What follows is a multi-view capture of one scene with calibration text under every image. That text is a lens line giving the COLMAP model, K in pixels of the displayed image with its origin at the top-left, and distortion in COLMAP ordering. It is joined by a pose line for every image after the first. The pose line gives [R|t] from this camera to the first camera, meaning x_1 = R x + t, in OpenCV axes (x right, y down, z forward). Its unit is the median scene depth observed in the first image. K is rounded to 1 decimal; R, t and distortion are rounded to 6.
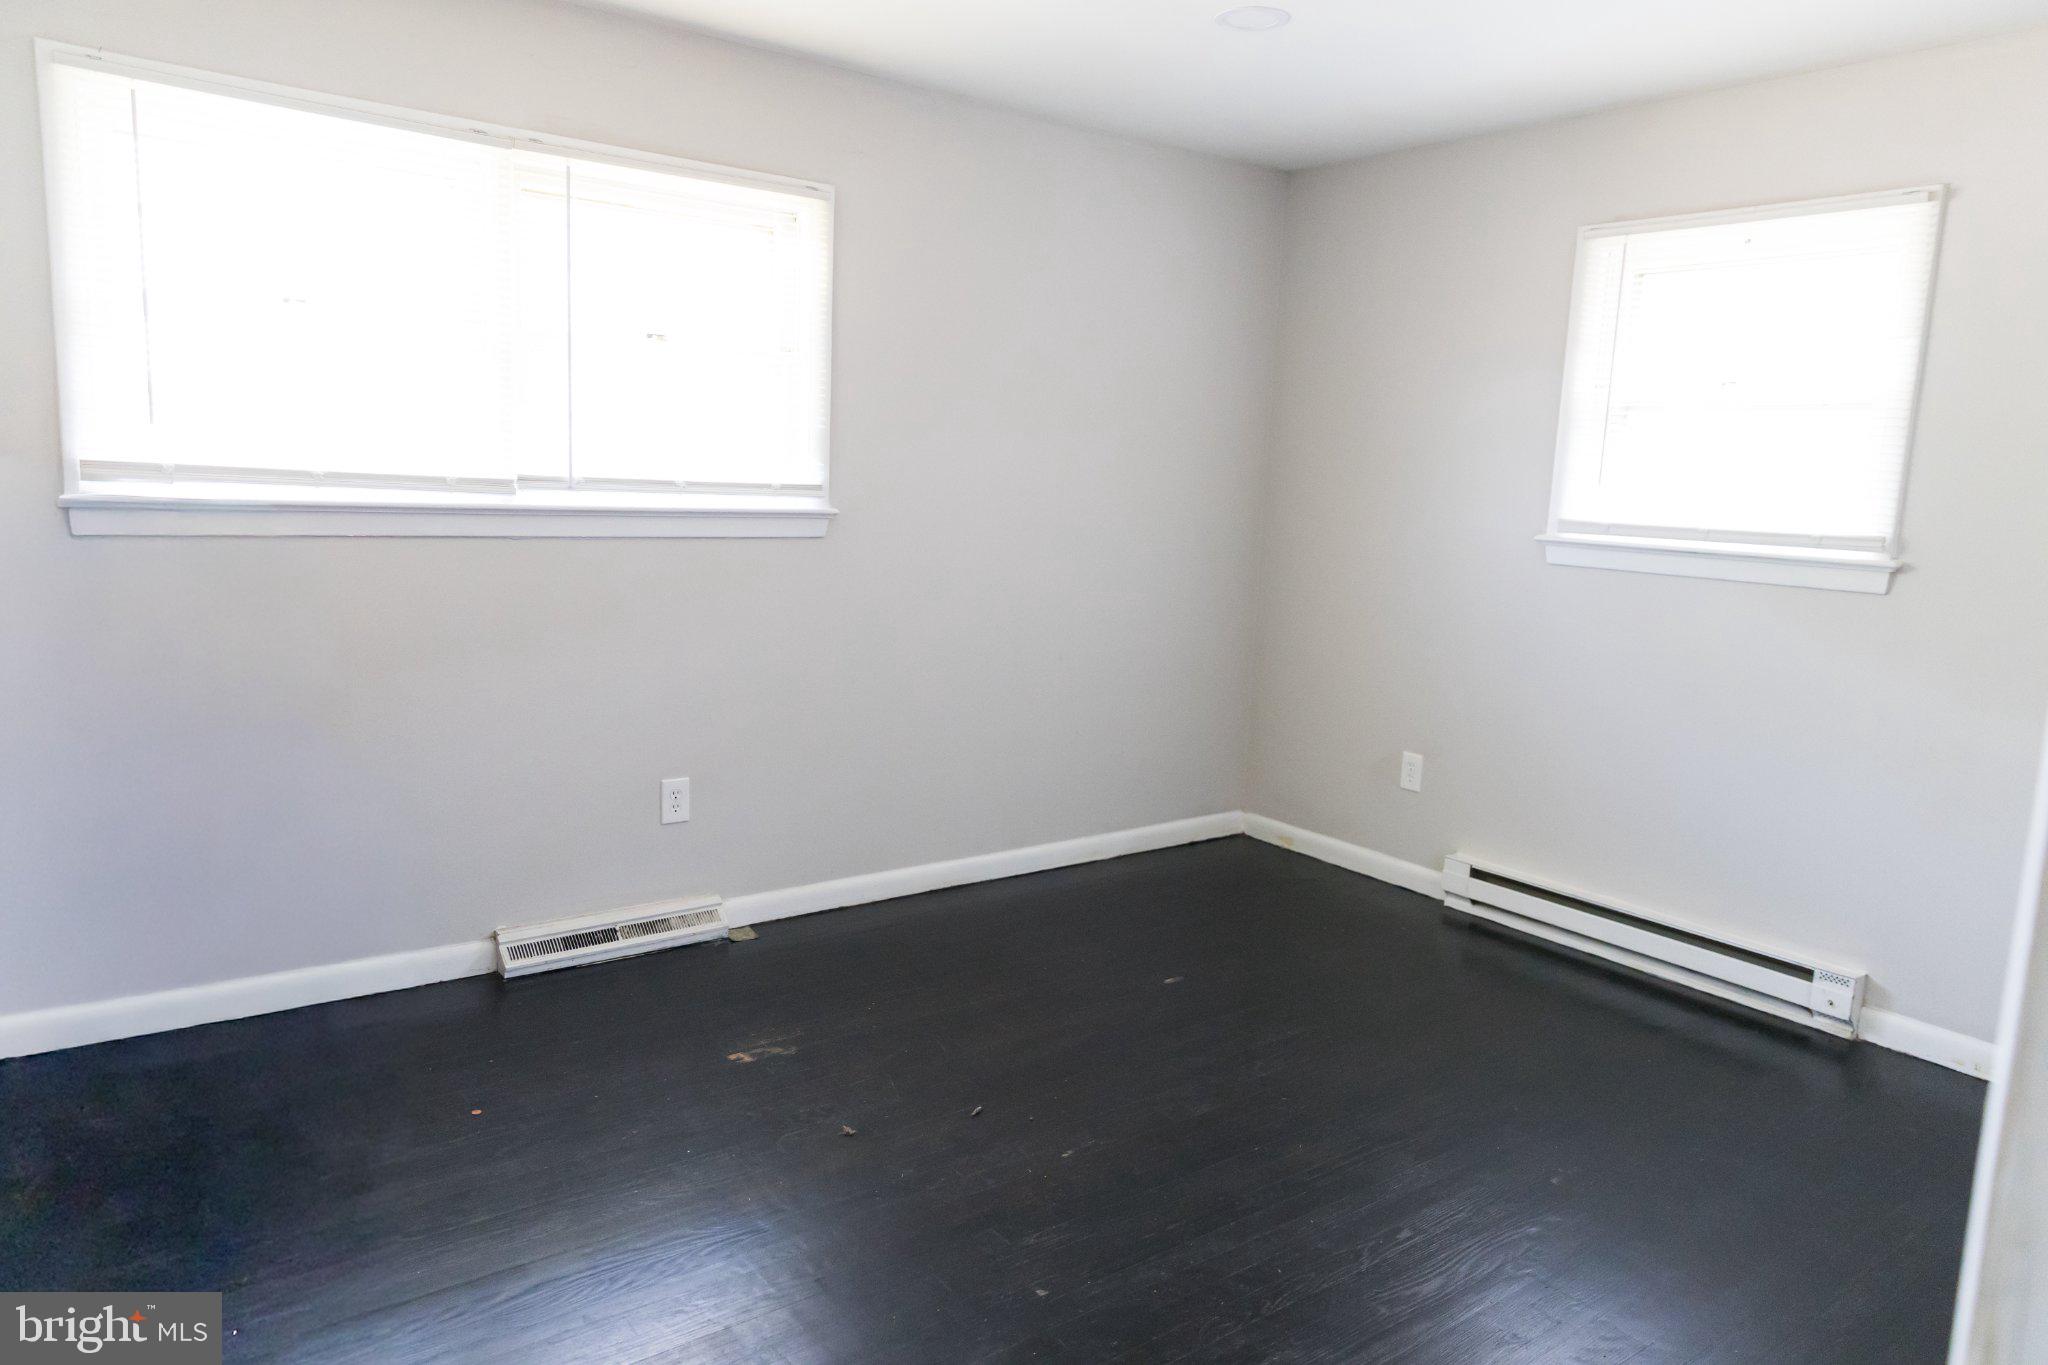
lens RADIAL K [[1342.9, 0, 1027.0], [0, 1342.9, 686.9], [0, 0, 1]] dist [-0.002499, 0.000205]
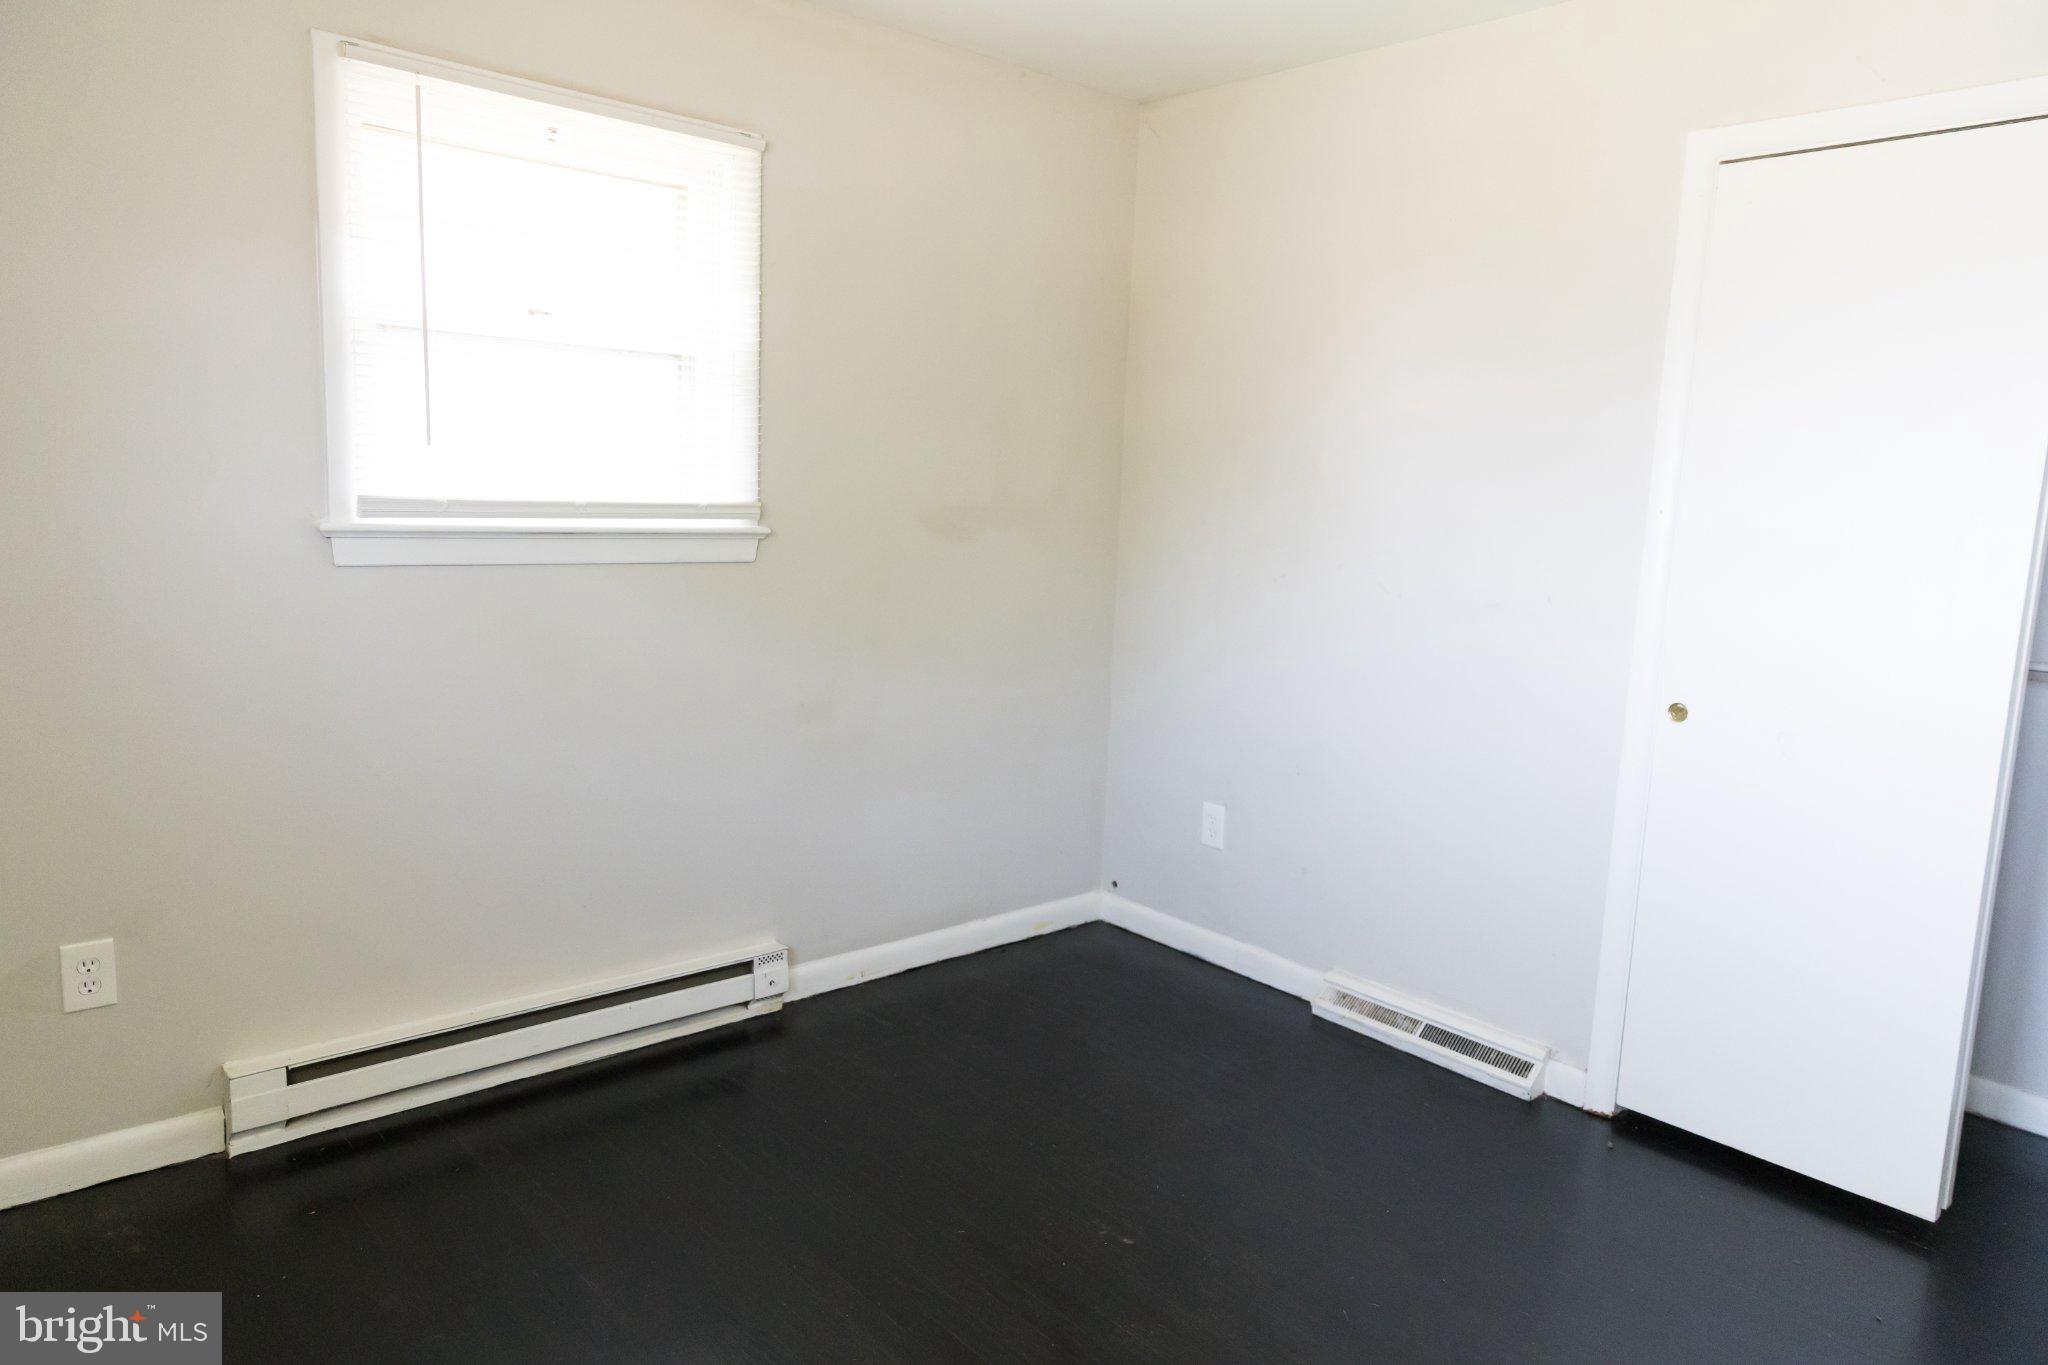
lens RADIAL K [[1342.9, 0, 1027.0], [0, 1342.9, 686.9], [0, 0, 1]] dist [-0.002499, 0.000205]
pose [[-0.089791, -0.180452, 0.979477, -0.310162], [0.128500, 0.973130, 0.191063, -0.126678], [-0.987636, 0.143018, -0.064191, 0.791269]]
